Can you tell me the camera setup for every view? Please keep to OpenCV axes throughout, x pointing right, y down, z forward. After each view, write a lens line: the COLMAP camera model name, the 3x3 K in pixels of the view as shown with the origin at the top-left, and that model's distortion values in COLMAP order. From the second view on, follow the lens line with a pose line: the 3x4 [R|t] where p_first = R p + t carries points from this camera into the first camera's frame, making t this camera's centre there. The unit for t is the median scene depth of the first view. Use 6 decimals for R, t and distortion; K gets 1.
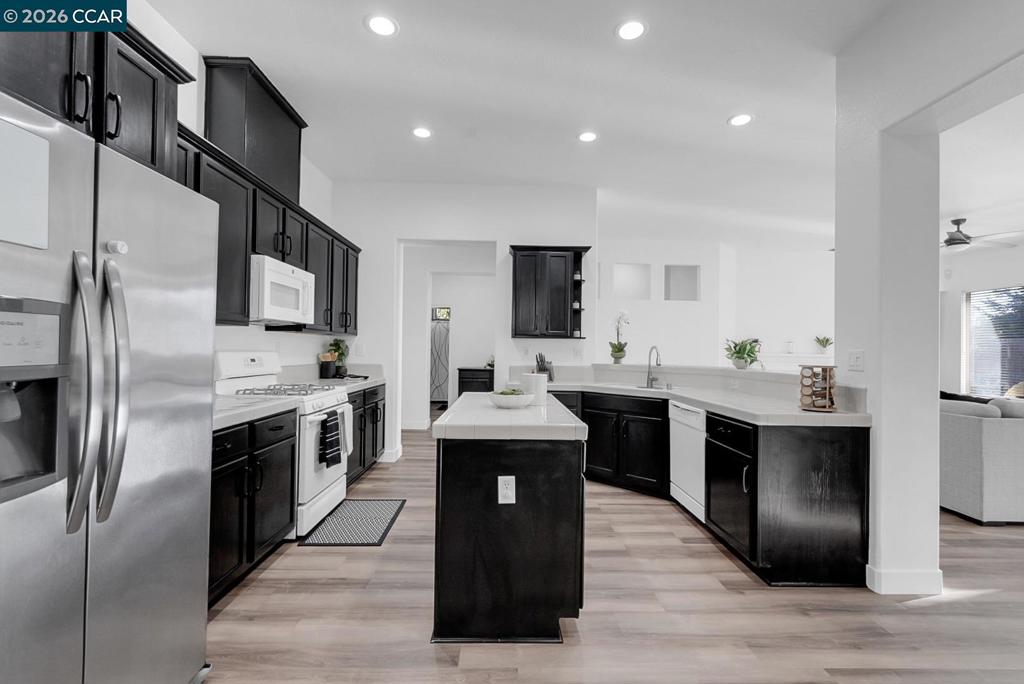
lens RADIAL K [[459.5, 0, 494.8], [0, 459.5, 348.6], [0, 0, 1]] dist [-0.012984, 0.001769]
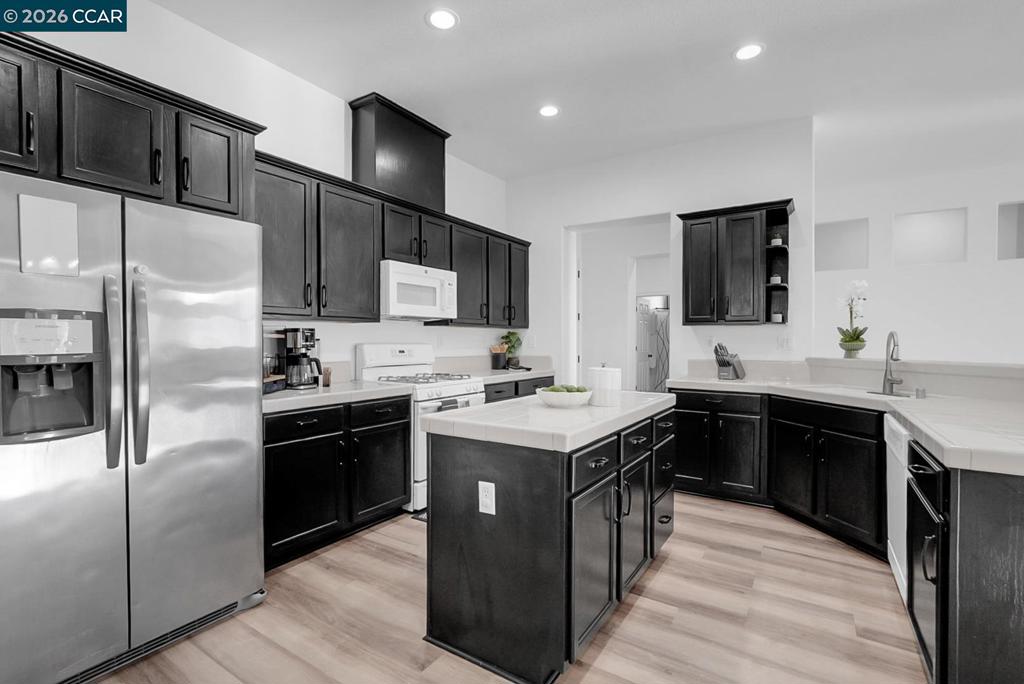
lens RADIAL K [[459.5, 0, 493.8], [0, 459.5, 349.1], [0, 0, 1]] dist [-0.012984, 0.001769]
pose [[0.825139, -0.002142, -0.564925, 0.311435], [0.011455, 0.999851, 0.012939, 0.005946], [0.564813, -0.017148, 0.825041, 0.165936]]
